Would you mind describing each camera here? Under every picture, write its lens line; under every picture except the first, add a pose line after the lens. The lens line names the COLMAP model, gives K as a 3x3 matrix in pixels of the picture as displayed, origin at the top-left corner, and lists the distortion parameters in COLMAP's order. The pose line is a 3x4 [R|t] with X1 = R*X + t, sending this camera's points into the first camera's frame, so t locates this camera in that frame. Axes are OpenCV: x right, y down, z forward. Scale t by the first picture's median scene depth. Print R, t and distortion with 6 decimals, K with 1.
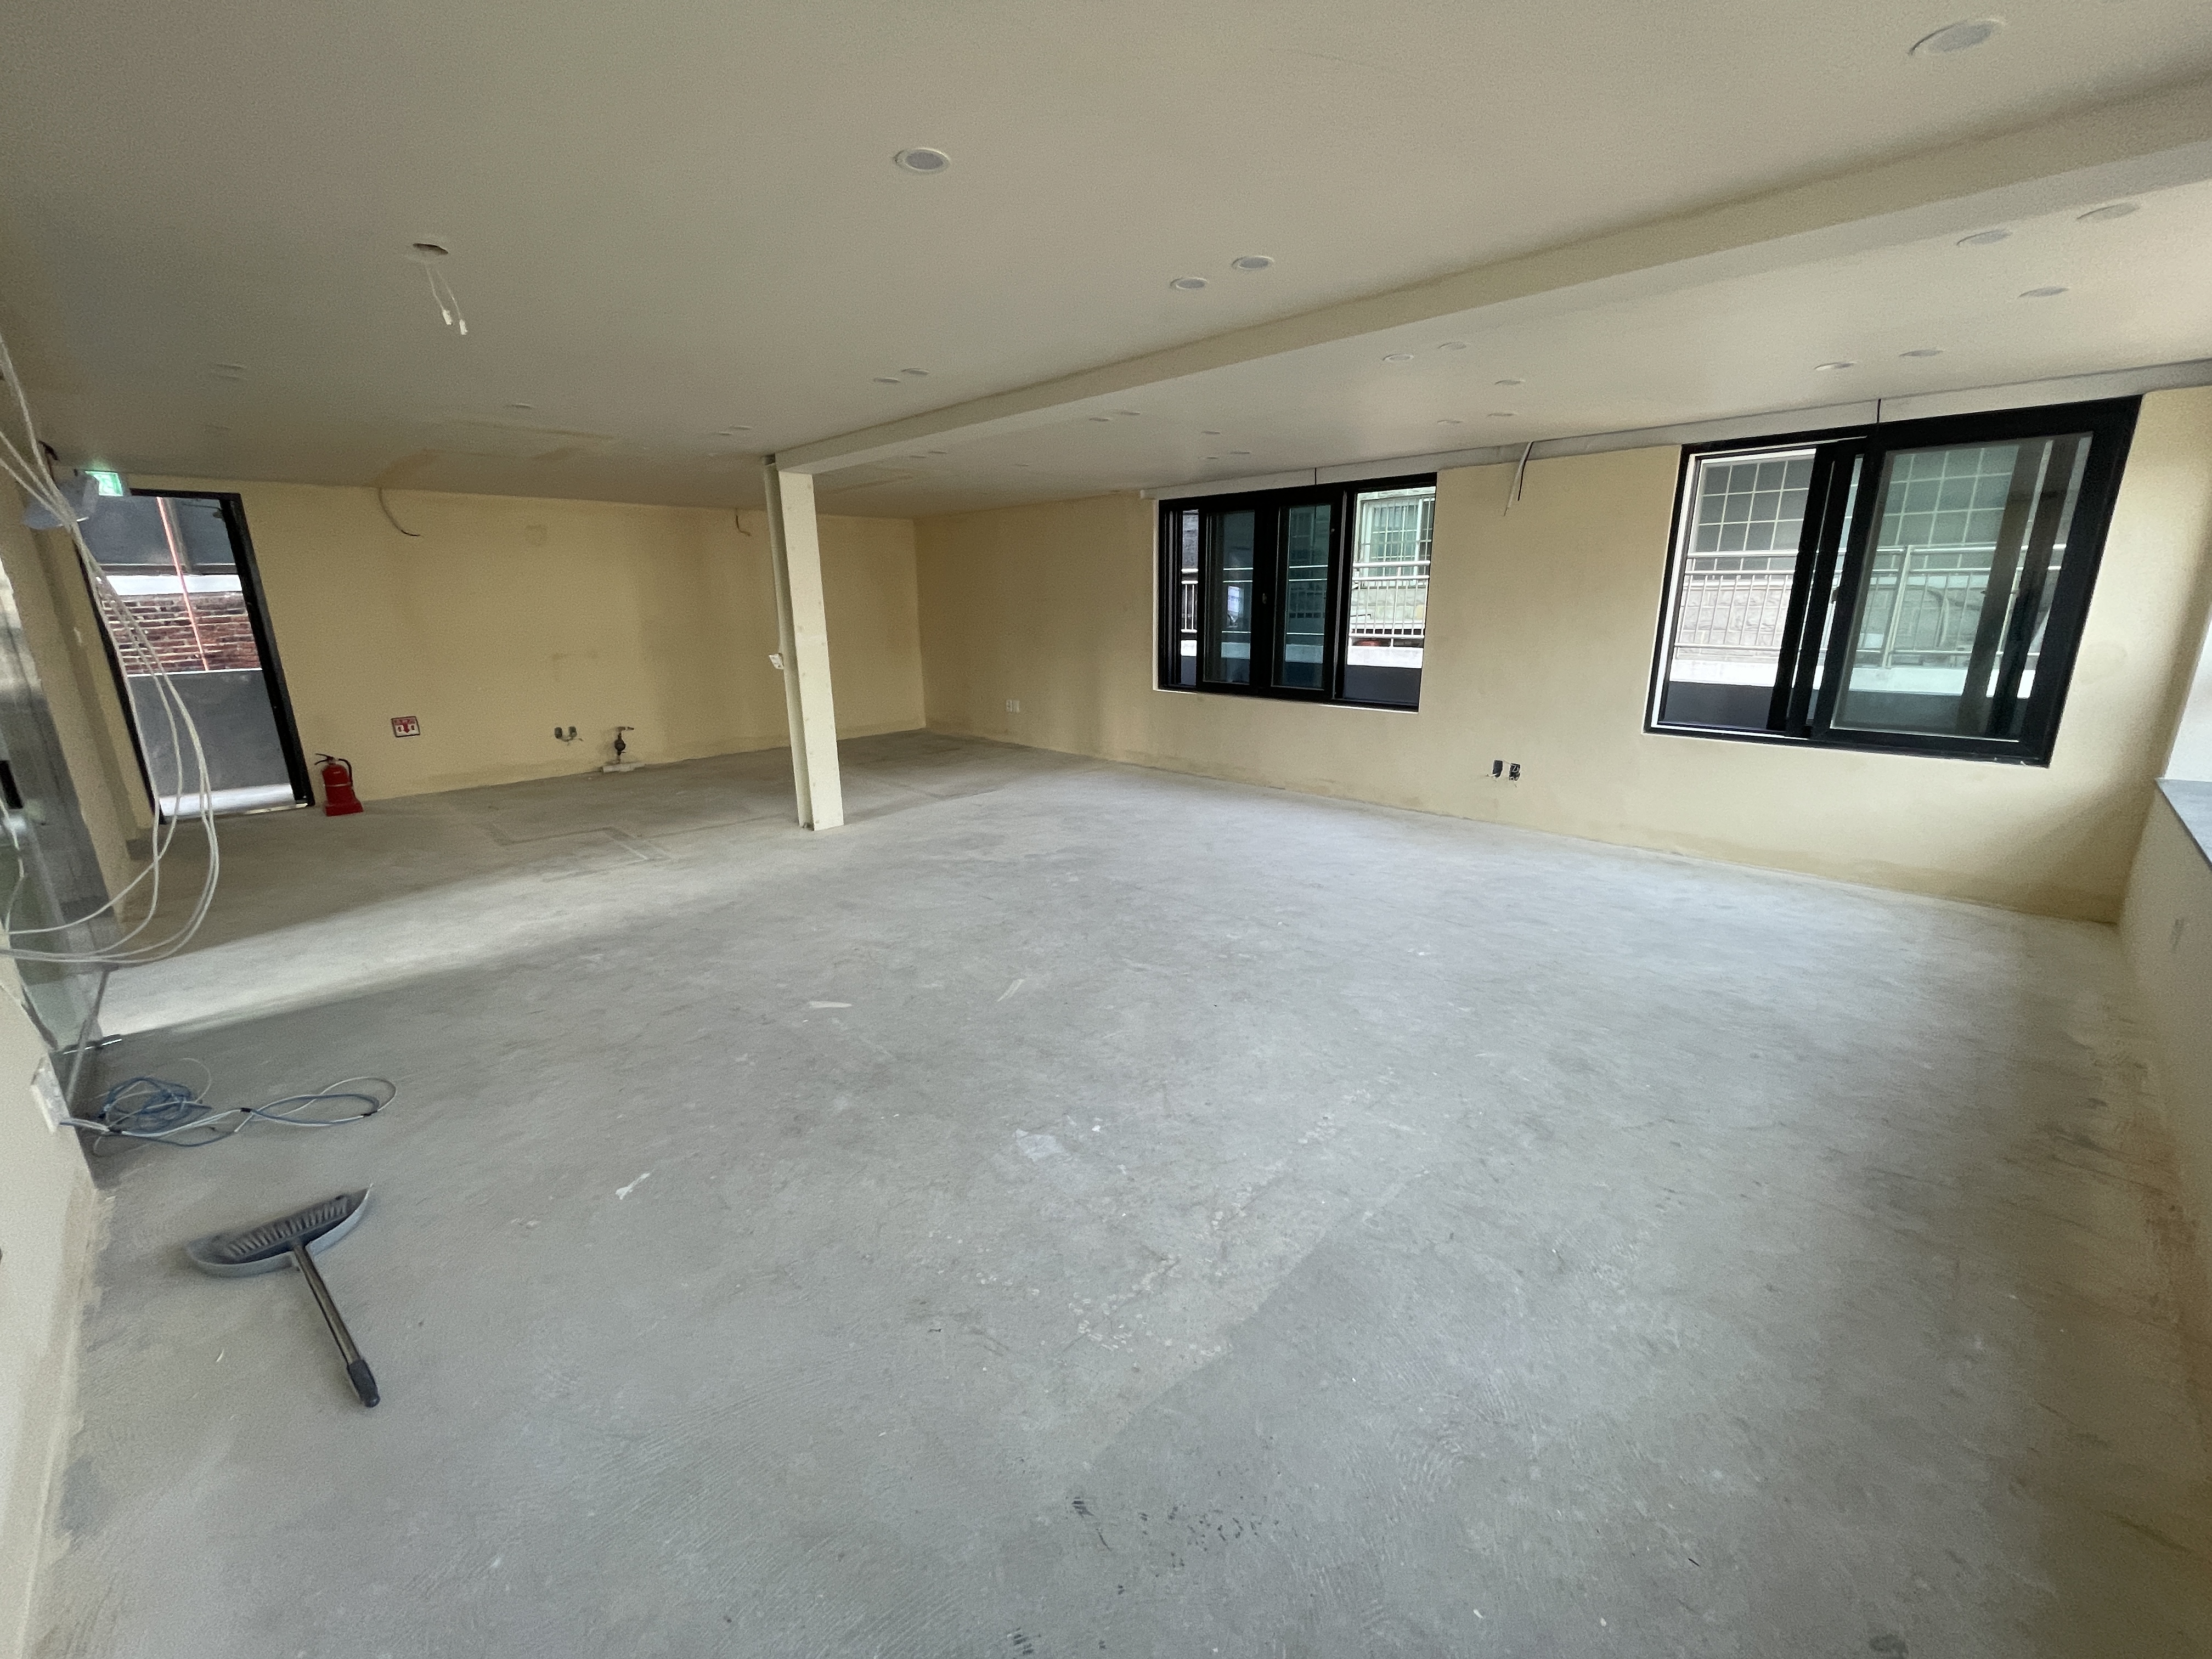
lens RADIAL K [[886.6, 0, 1108.5], [0, 886.6, 832.4], [0, 0, 1]] dist [-0.008588, 0.000007]
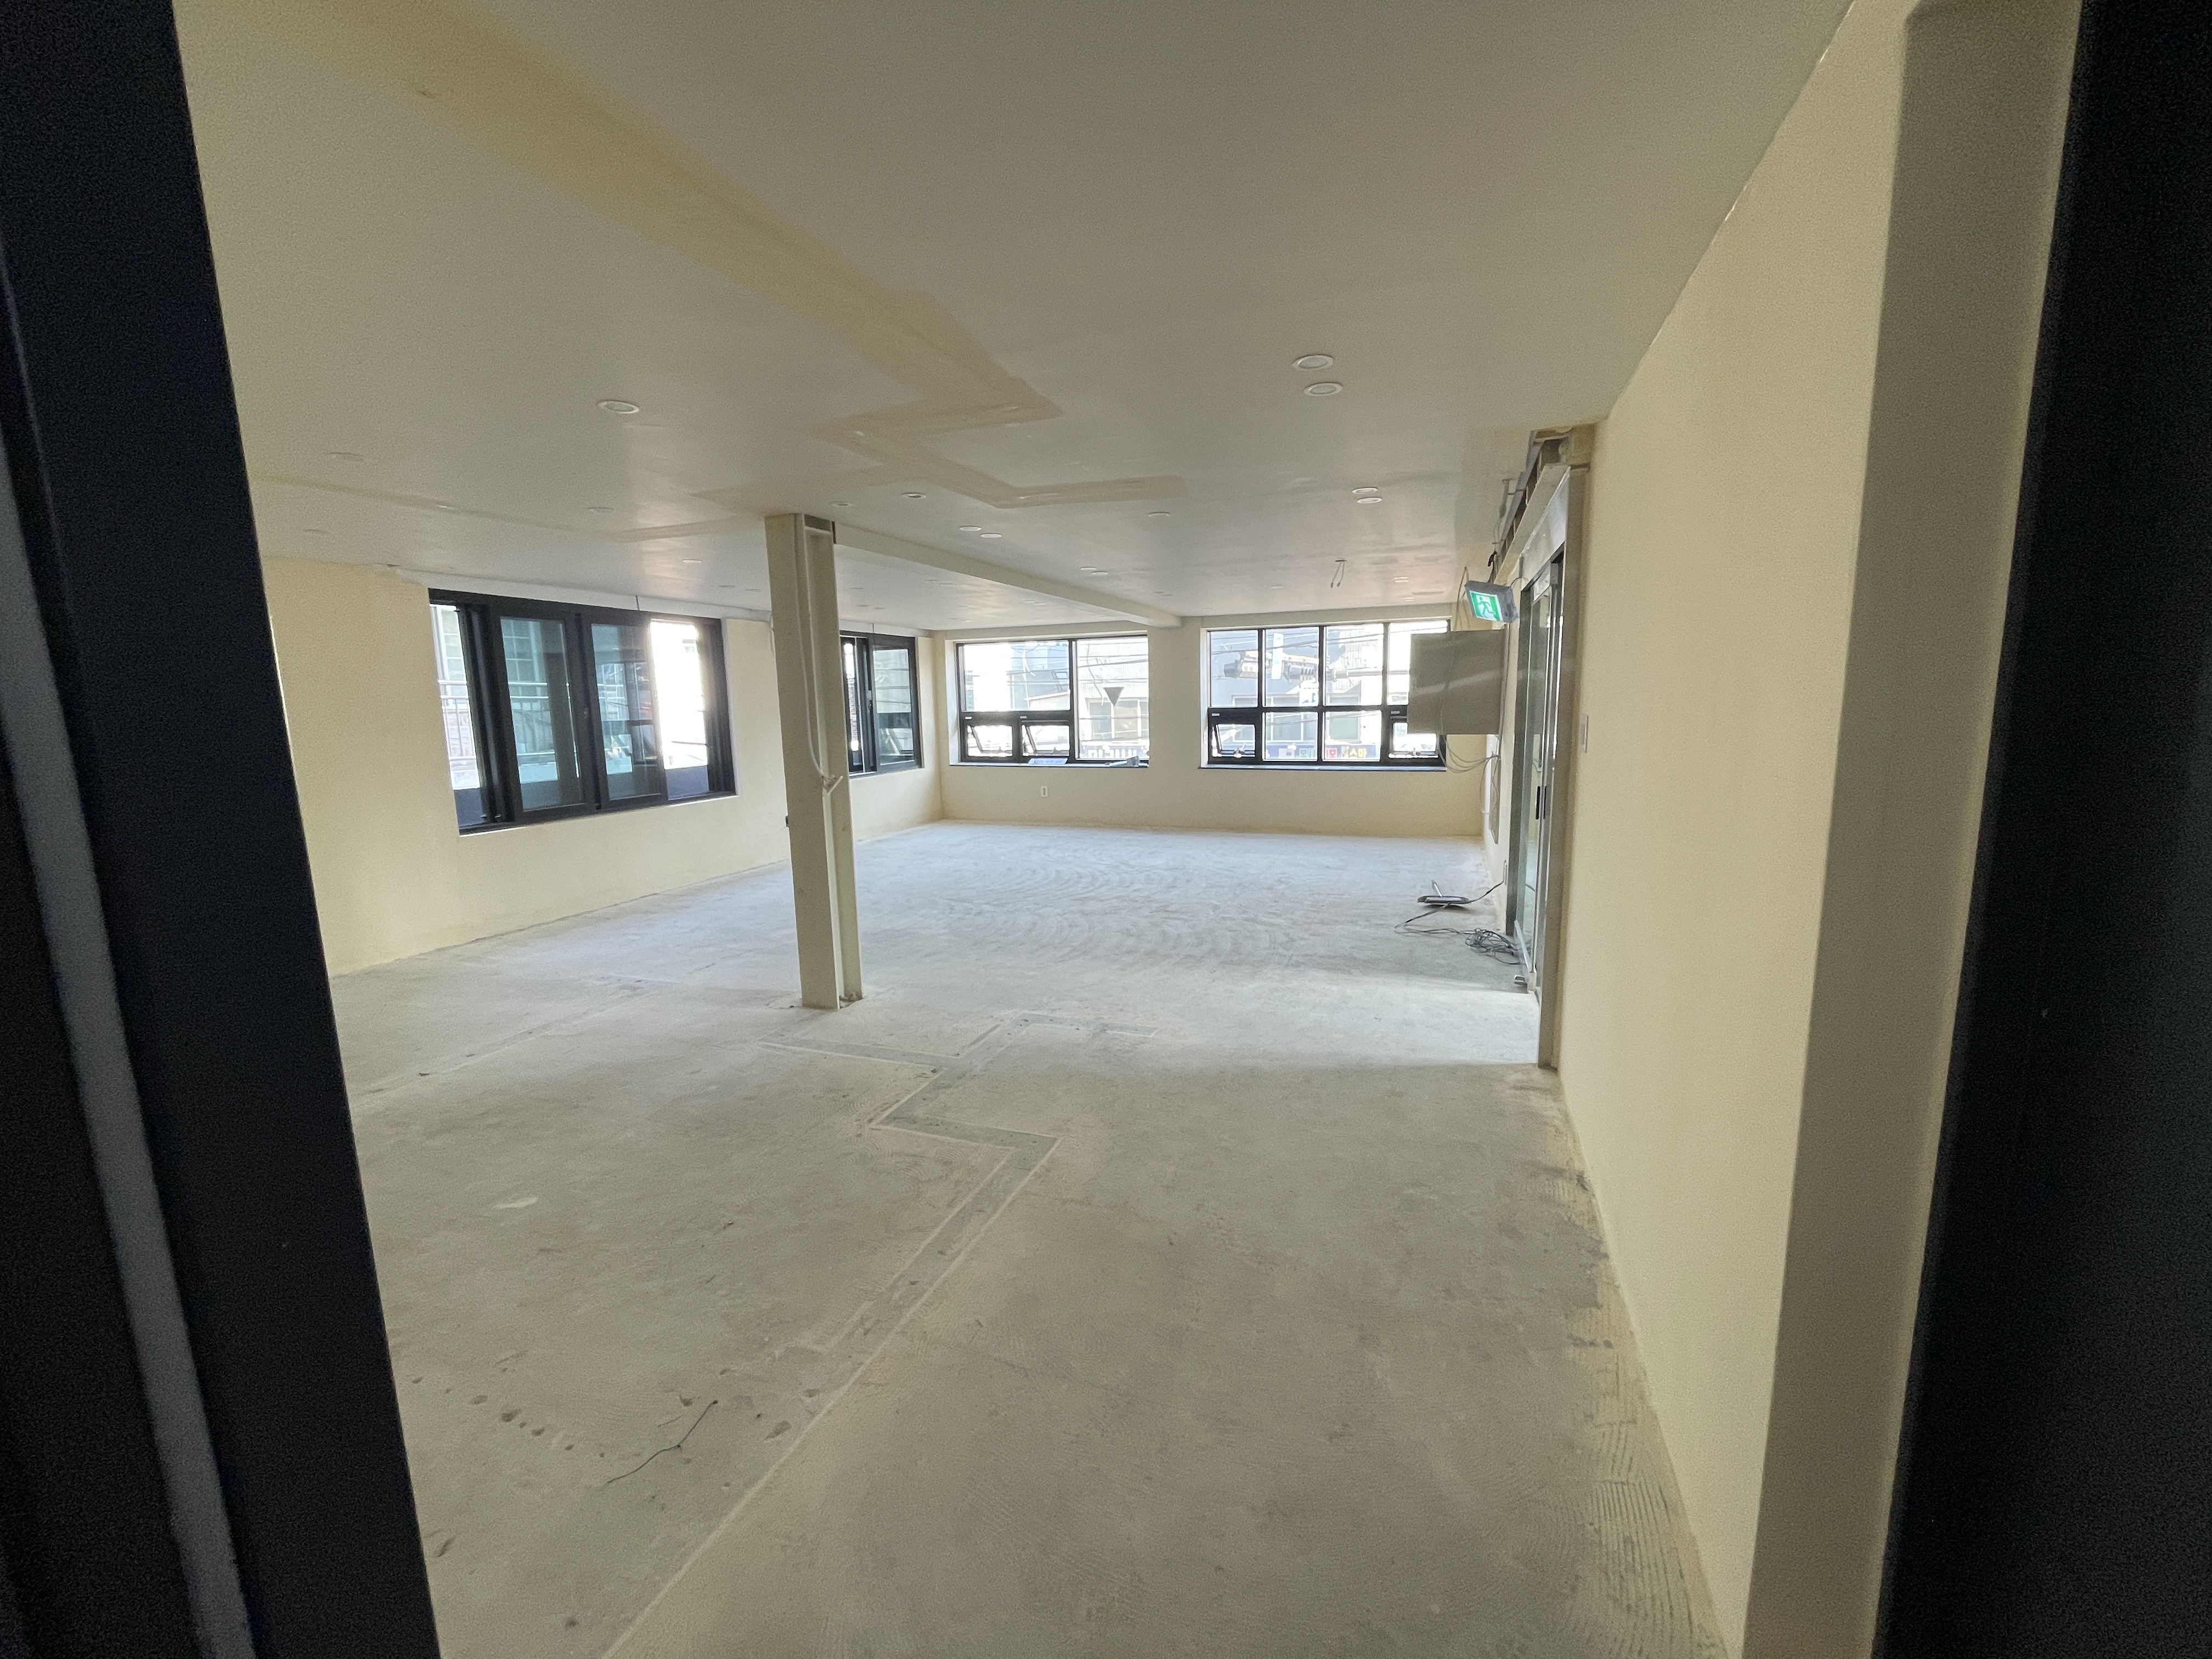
lens RADIAL K [[886.6, 0, 1108.5], [0, 886.6, 832.4], [0, 0, 1]] dist [-0.008588, 0.000007]
pose [[-0.415982, -0.117082, 0.901804, -0.989449], [0.256337, 0.936366, 0.239812, -0.239156], [-0.872497, 0.330923, -0.359499, 0.937074]]
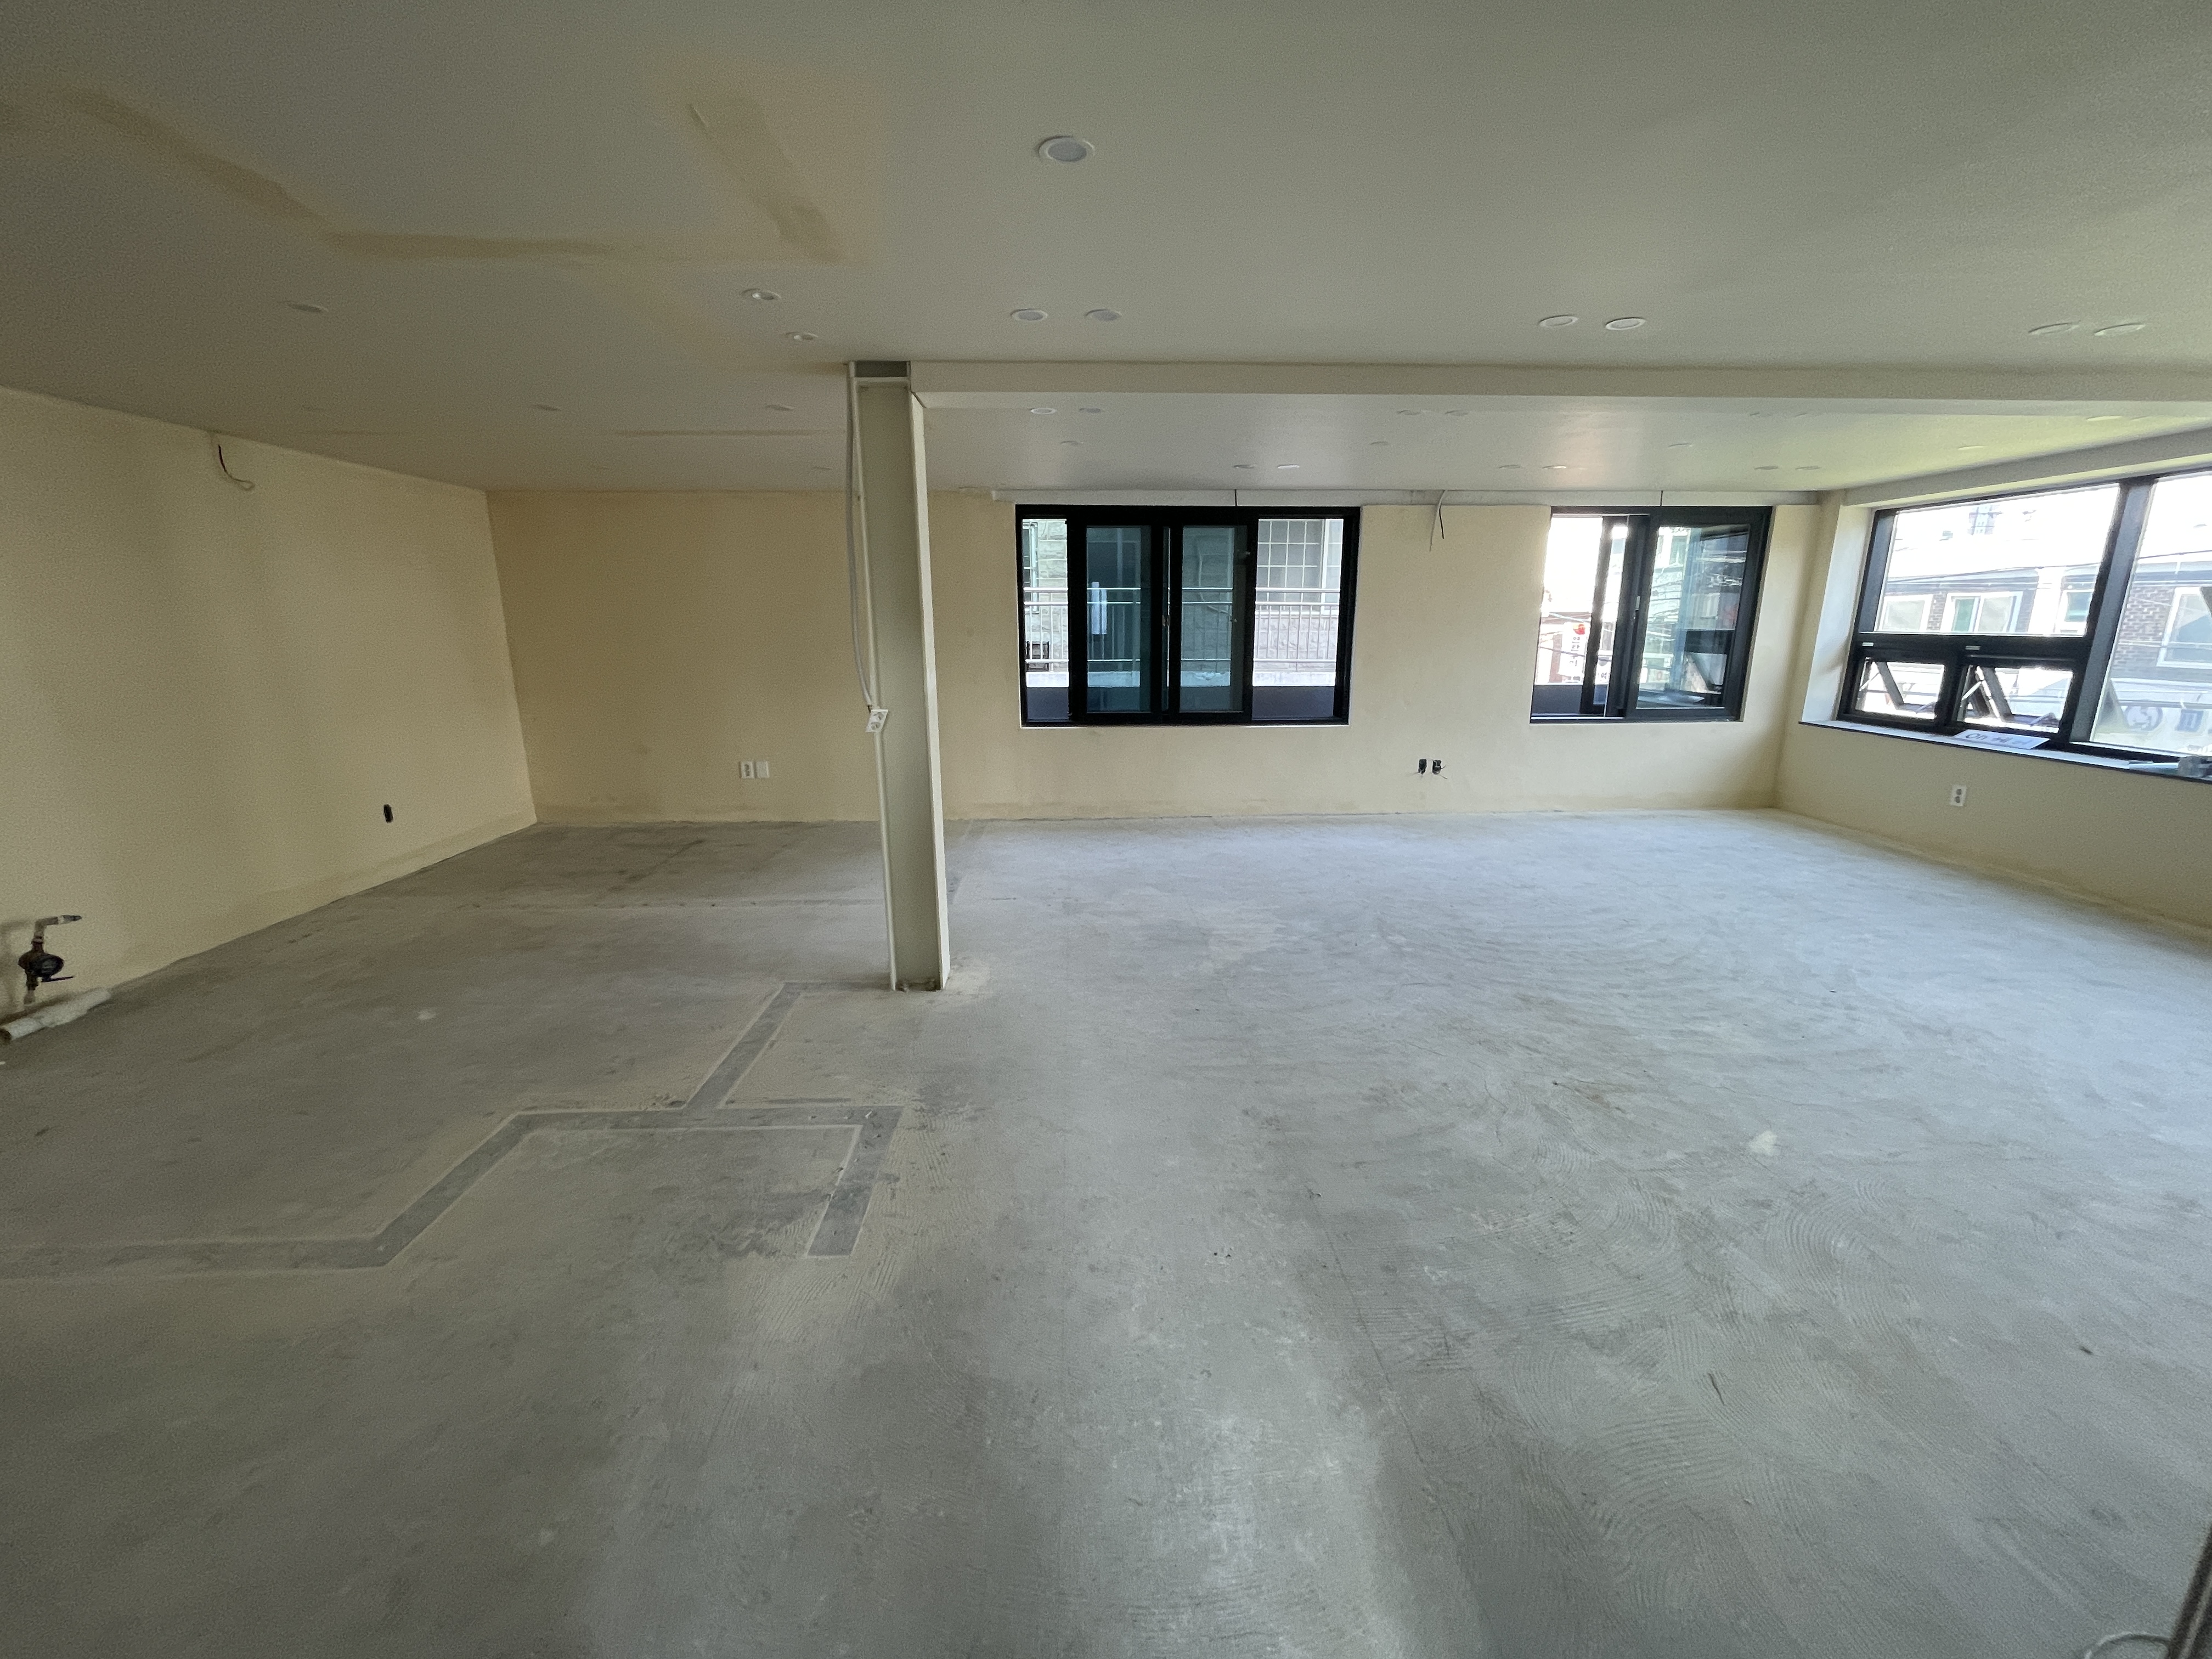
lens RADIAL K [[893.0, 0, 1107.2], [0, 893.0, 822.3], [0, 0, 1]] dist [-0.000470, -0.000196]
pose [[0.673809, -0.154118, 0.722654, -0.614479], [0.184376, 0.982138, 0.037543, -0.105314], [-0.715533, 0.107943, 0.690189, 0.430766]]
